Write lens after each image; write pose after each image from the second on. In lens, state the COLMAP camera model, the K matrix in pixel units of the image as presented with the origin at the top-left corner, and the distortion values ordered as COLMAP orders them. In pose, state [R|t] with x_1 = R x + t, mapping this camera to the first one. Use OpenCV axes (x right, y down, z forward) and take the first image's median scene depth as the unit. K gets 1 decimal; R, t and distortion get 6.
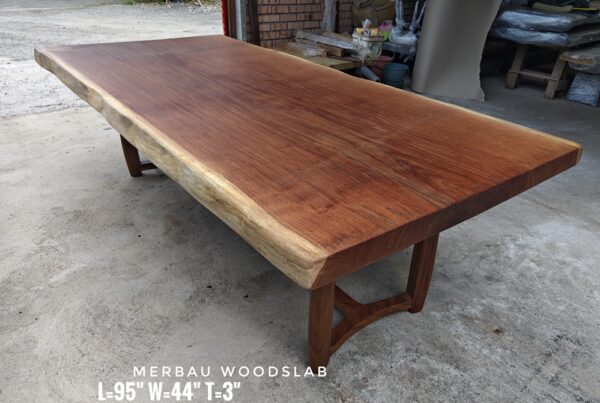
lens RADIAL K [[431.7, 0, 316.5], [0, 431.7, 231.1], [0, 0, 1]] dist [0.008481, -0.001134]
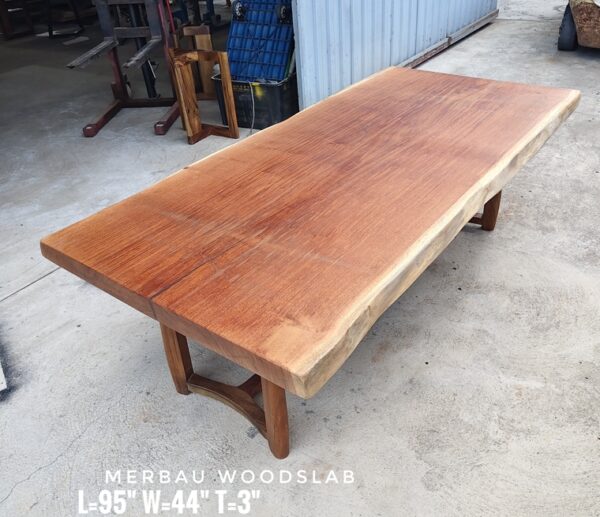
lens RADIAL K [[559.1, 0, 312.3], [0, 559.1, 272.5], [0, 0, 1]] dist [0.033501, -0.018778]
pose [[-0.267252, -0.568113, 0.778347, -1.435141], [0.551444, 0.572230, 0.607011, -1.137505], [-0.790244, 0.591440, 0.160353, 1.180688]]
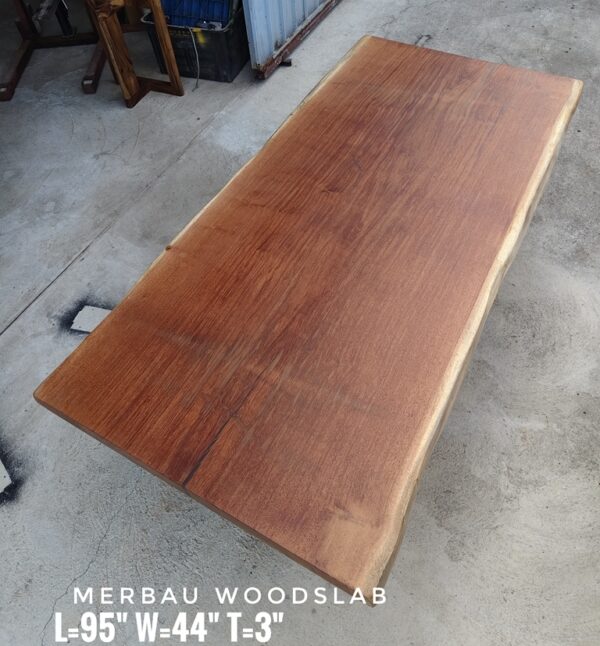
lens RADIAL K [[552.3, 0, 308.2], [0, 552.3, 300.7], [0, 0, 1]] dist [0.046717, -0.052746]
pose [[-0.390146, -0.732653, 0.557679, -1.006607], [0.522832, 0.322280, 0.789165, -1.372120], [-0.757913, 0.599462, 0.257318, 1.024485]]
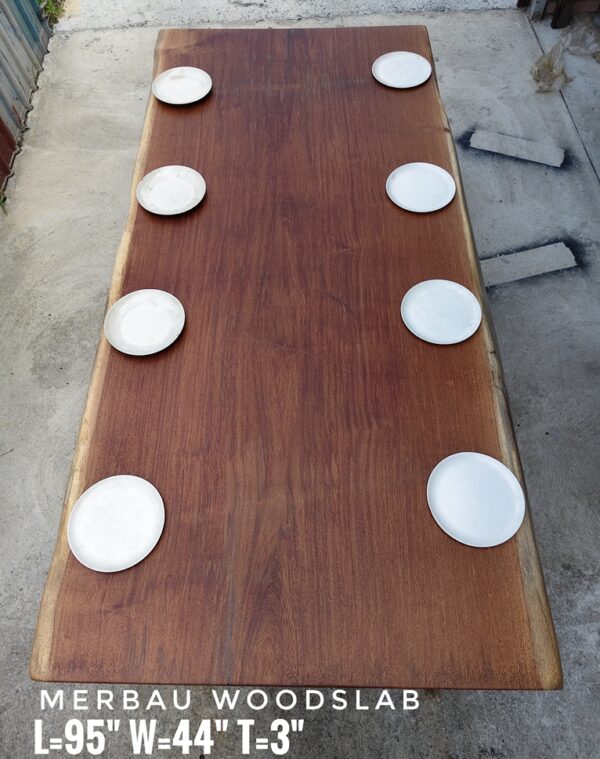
lens RADIAL K [[554.7, 0, 301.7], [0, 554.7, 371.3], [0, 0, 1]] dist [0.046953, -0.055047]
pose [[0.778041, 0.513705, -0.361606, 0.315958], [-0.287191, 0.802793, 0.522537, -0.741501], [0.558725, -0.302705, 0.772137, 0.250364]]
